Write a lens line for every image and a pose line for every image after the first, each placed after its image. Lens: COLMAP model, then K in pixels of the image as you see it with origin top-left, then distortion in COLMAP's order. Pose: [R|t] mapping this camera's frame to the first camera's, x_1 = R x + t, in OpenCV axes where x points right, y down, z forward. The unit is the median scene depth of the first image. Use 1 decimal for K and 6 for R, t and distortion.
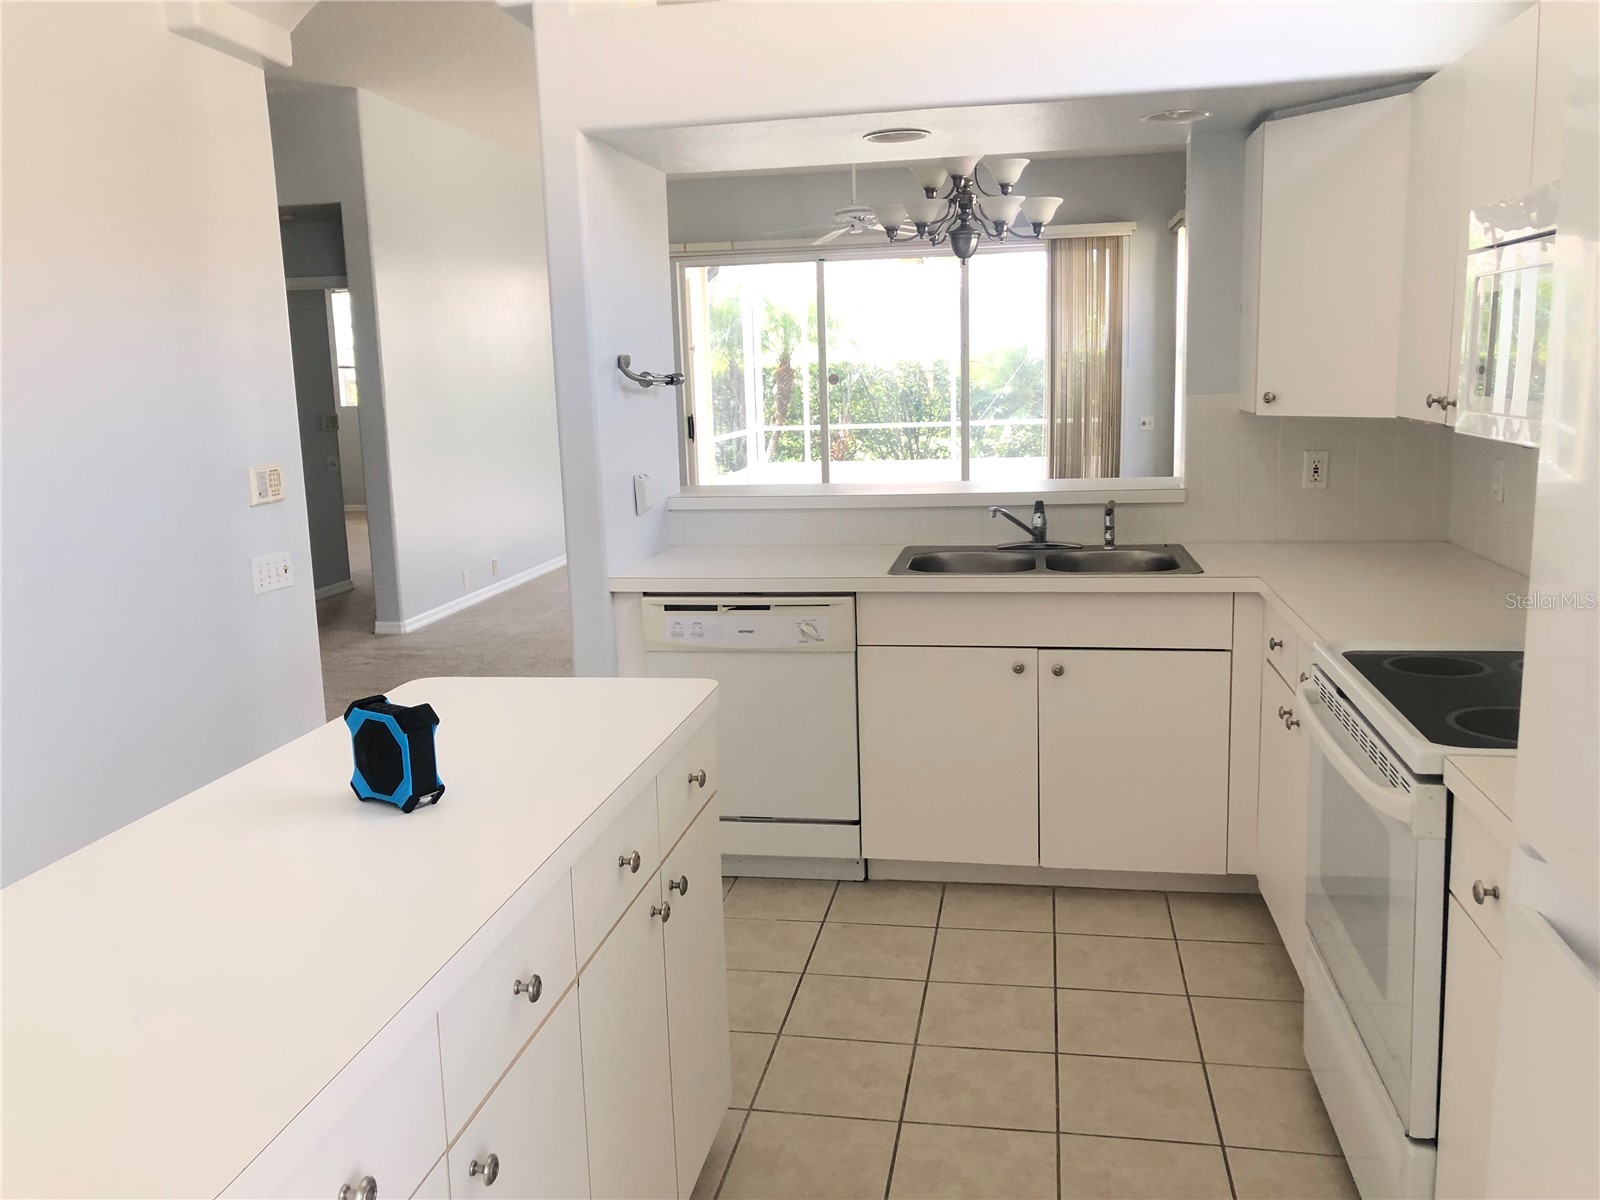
lens RADIAL K [[1301.1, 0, 798.3], [0, 1301.1, 593.0], [0, 0, 1]] dist [0.010941, 0.004745]
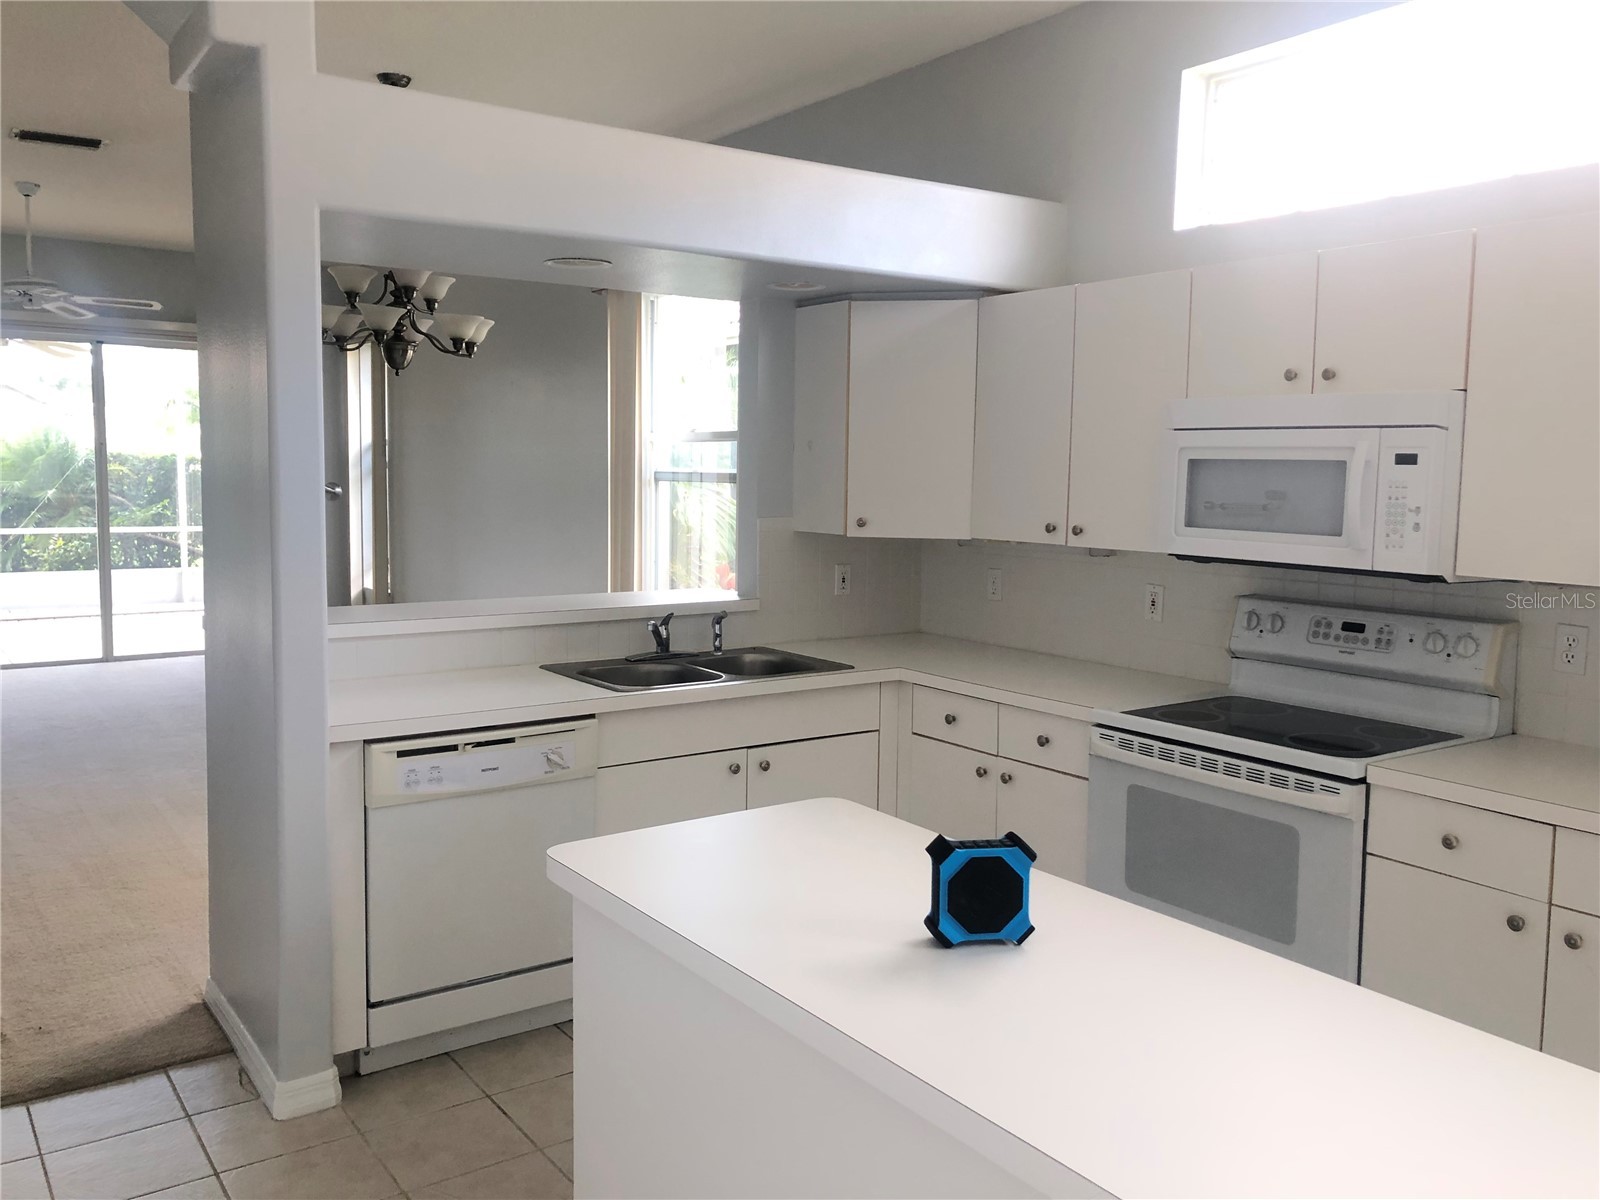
lens RADIAL K [[1288.1, 0, 801.2], [0, 1288.1, 594.2], [0, 0, 1]] dist [0.071430, 0.001045]
pose [[0.687634, -0.030791, 0.725404, -0.515747], [0.089381, 0.995091, -0.042488, -0.032537], [-0.720535, 0.094053, 0.687011, 0.192916]]
